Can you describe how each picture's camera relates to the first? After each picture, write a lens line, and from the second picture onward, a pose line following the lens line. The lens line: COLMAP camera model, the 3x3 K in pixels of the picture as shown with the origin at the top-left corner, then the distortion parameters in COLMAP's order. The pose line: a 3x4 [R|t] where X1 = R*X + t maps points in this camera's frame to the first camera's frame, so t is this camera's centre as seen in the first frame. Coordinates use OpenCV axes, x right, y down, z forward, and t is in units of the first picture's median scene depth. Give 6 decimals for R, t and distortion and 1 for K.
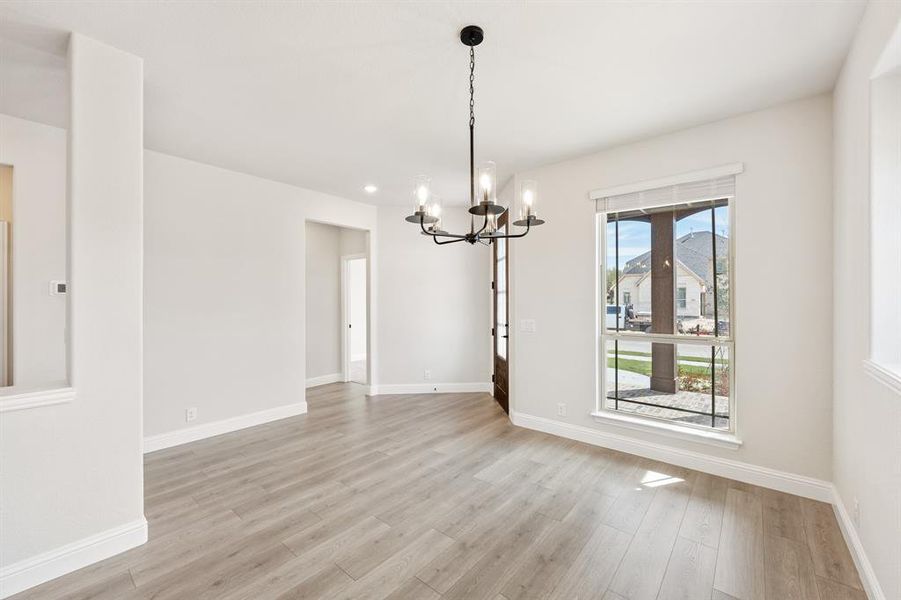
lens RADIAL K [[379.0, 0, 456.3], [0, 379.0, 301.1], [0, 0, 1]] dist [0.002375, 0.000082]
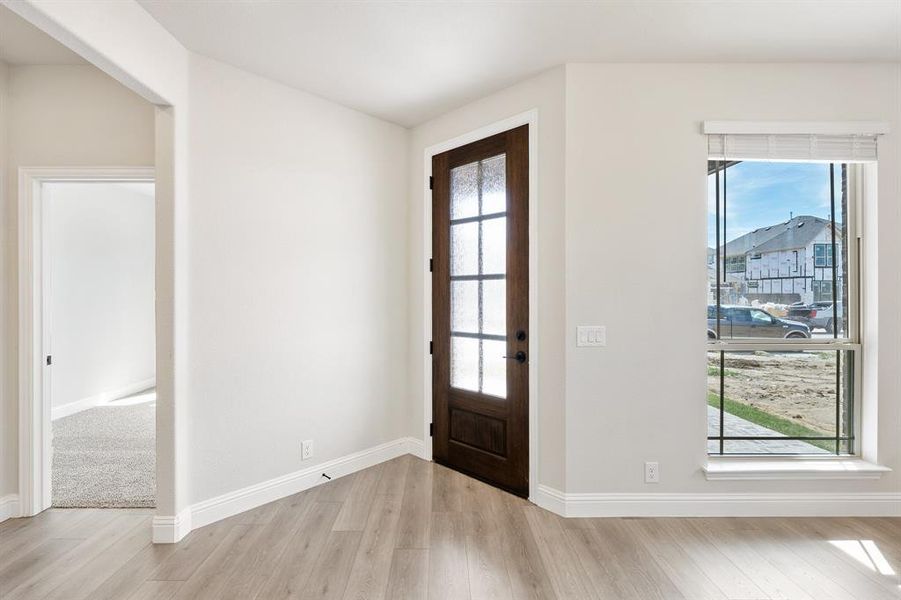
lens RADIAL K [[416.0, 0, 446.3], [0, 416.0, 295.6], [0, 0, 1]] dist [-0.003288, 0.000234]
pose [[0.760380, 0.002435, 0.649474, -0.289396], [-0.000312, 0.999994, -0.003383, 0.004351], [-0.649478, 0.002370, 0.760377, 0.506781]]
